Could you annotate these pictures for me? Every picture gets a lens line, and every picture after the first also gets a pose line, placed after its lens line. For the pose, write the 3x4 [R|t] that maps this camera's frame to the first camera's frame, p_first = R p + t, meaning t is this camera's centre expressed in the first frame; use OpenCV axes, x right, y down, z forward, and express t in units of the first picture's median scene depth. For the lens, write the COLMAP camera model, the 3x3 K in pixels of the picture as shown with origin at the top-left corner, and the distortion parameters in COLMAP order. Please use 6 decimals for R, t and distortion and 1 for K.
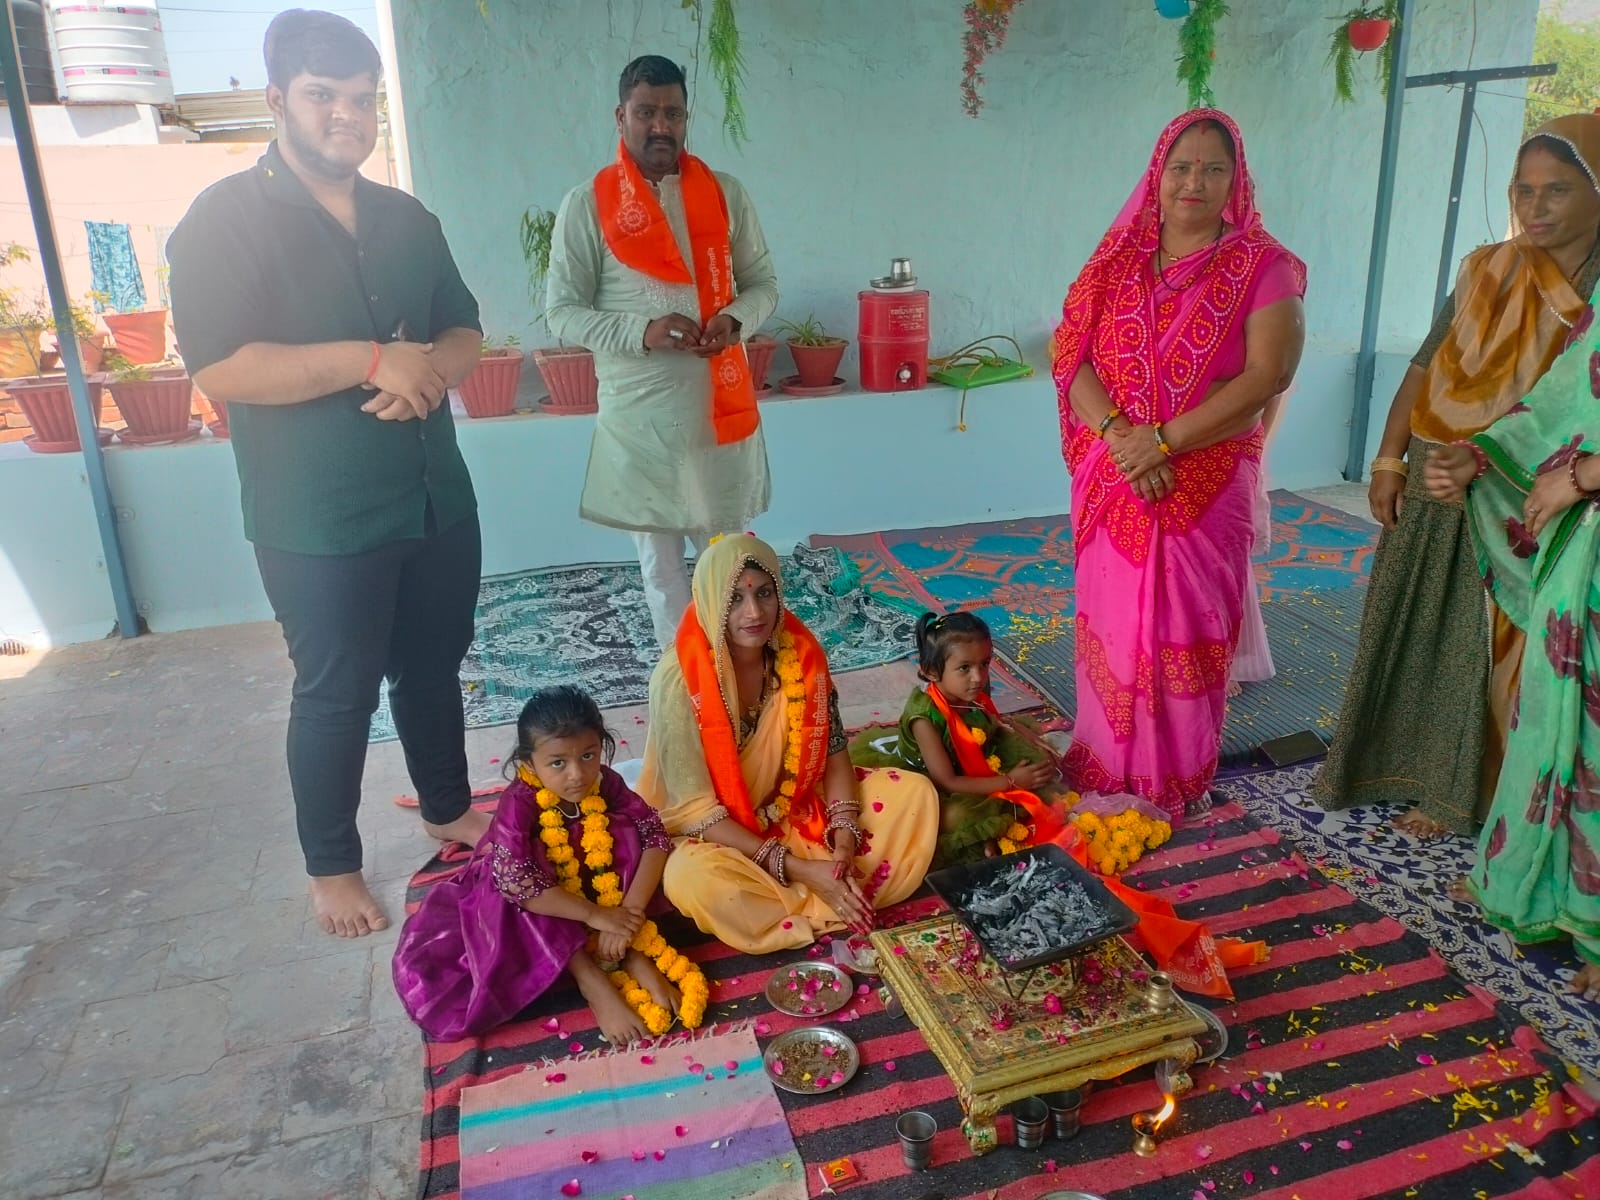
lens RADIAL K [[1154.7, 0, 782.5], [0, 1154.7, 604.0], [0, 0, 1]] dist [0.036366, -0.049135]
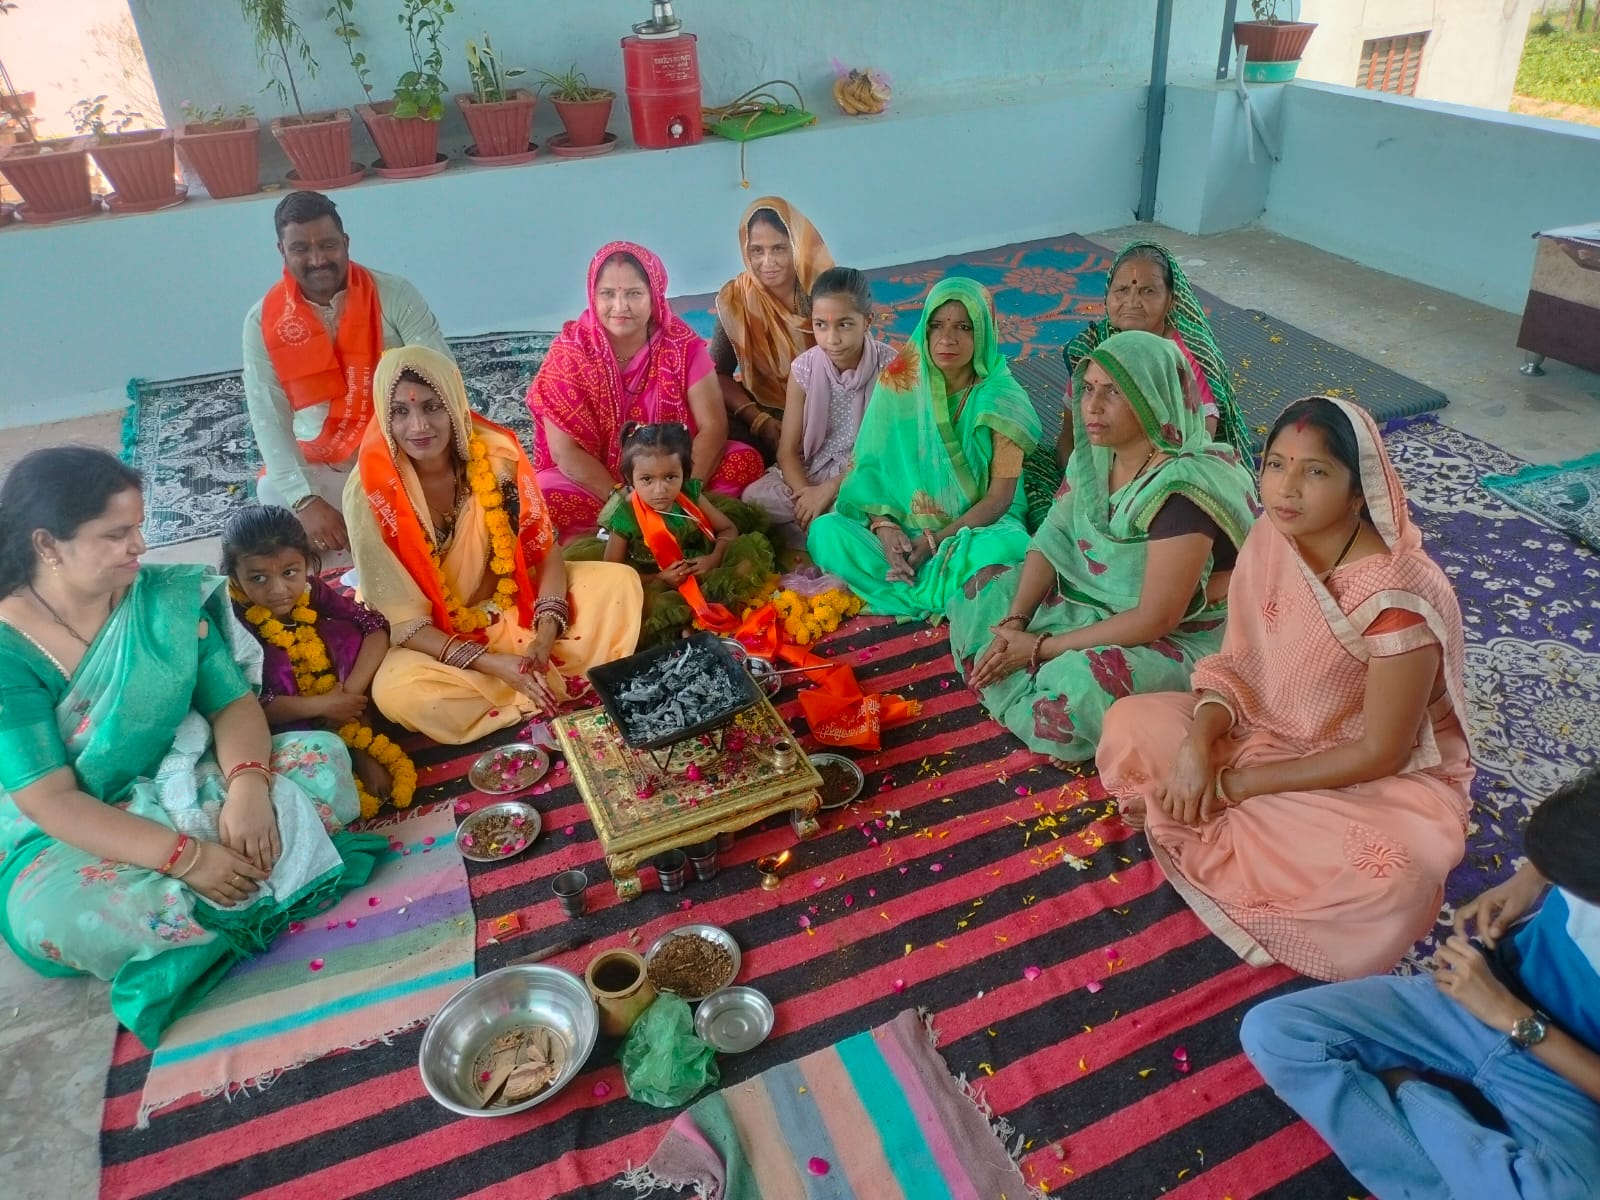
lens RADIAL K [[1154.7, 0, 784.3], [0, 1154.7, 595.2], [0, 0, 1]] dist [0.036366, -0.049135]
pose [[0.995664, -0.062677, 0.068736, 0.227343], [0.046085, 0.974230, 0.220800, -0.065329], [-0.080804, -0.216675, 0.972894, -0.069939]]
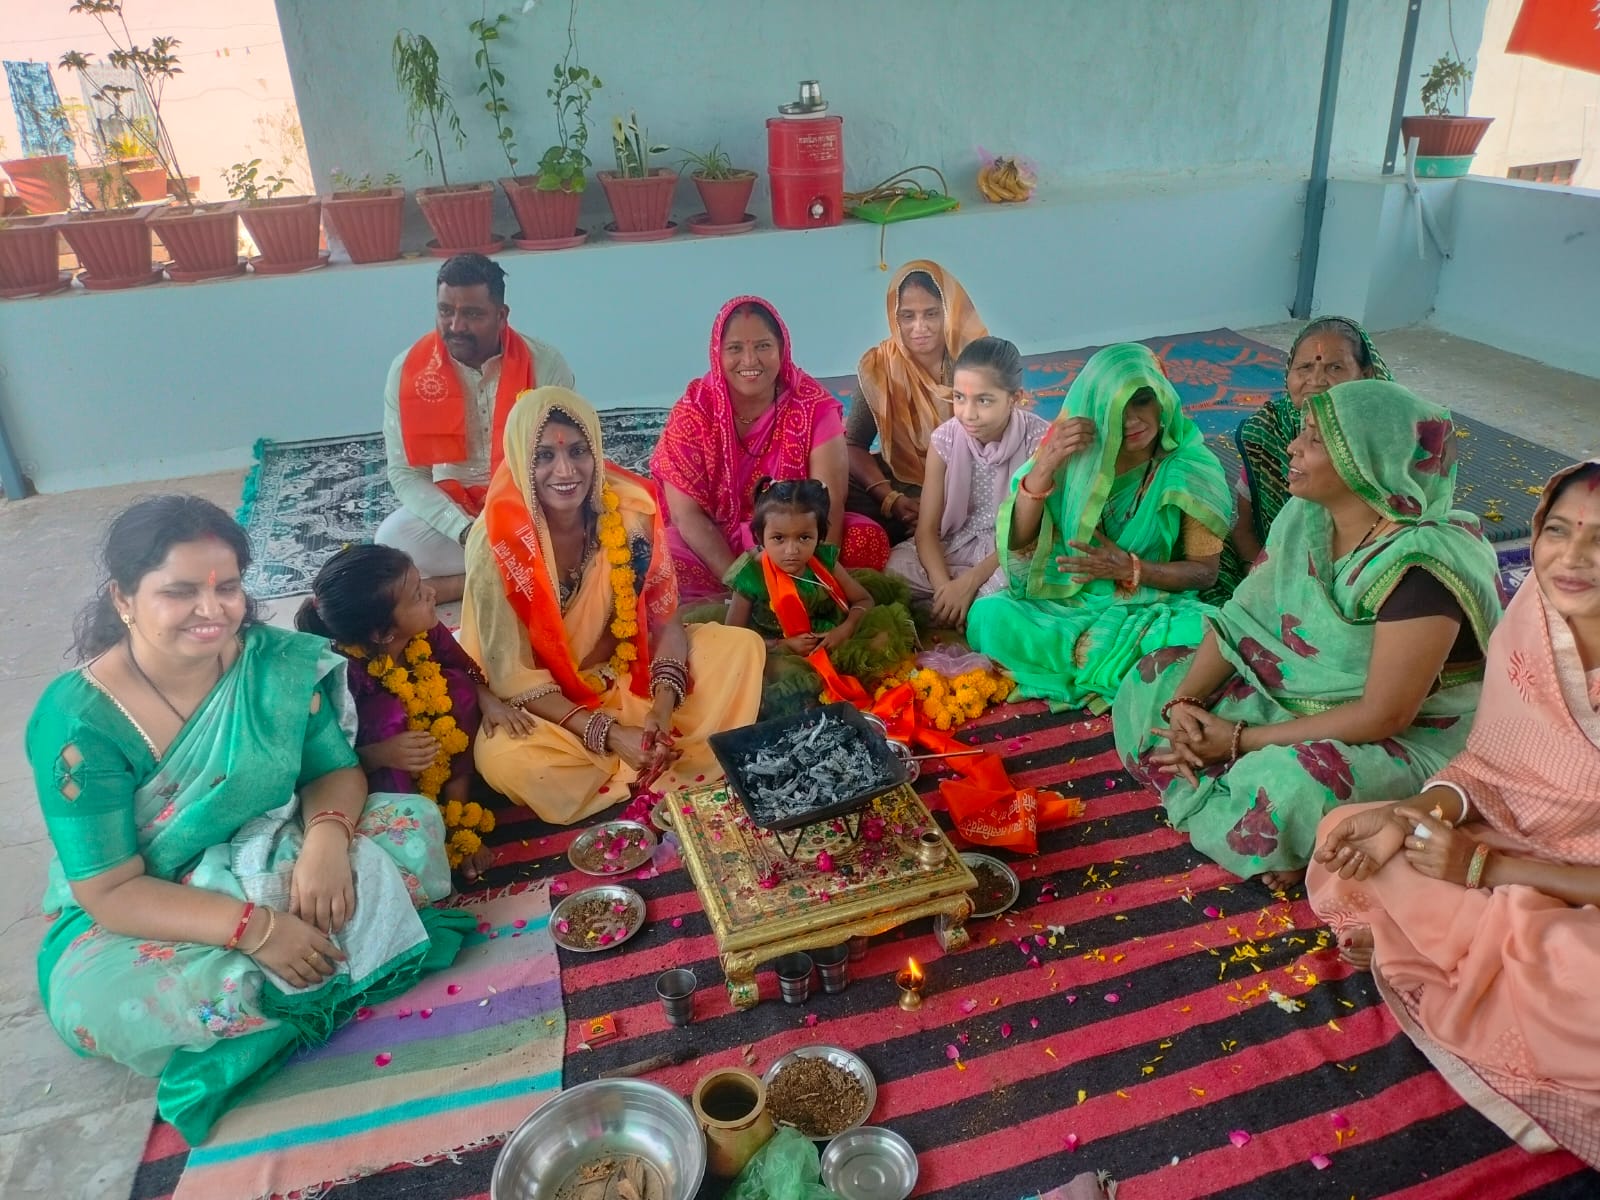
lens RADIAL K [[1154.7, 0, 788.7], [0, 1154.7, 596.2], [0, 0, 1]] dist [0.036366, -0.049135]
pose [[0.999877, -0.012536, -0.009449, 0.191138], [0.013580, 0.992677, 0.120030, 0.002496], [0.007875, -0.120143, 0.992725, 0.047806]]
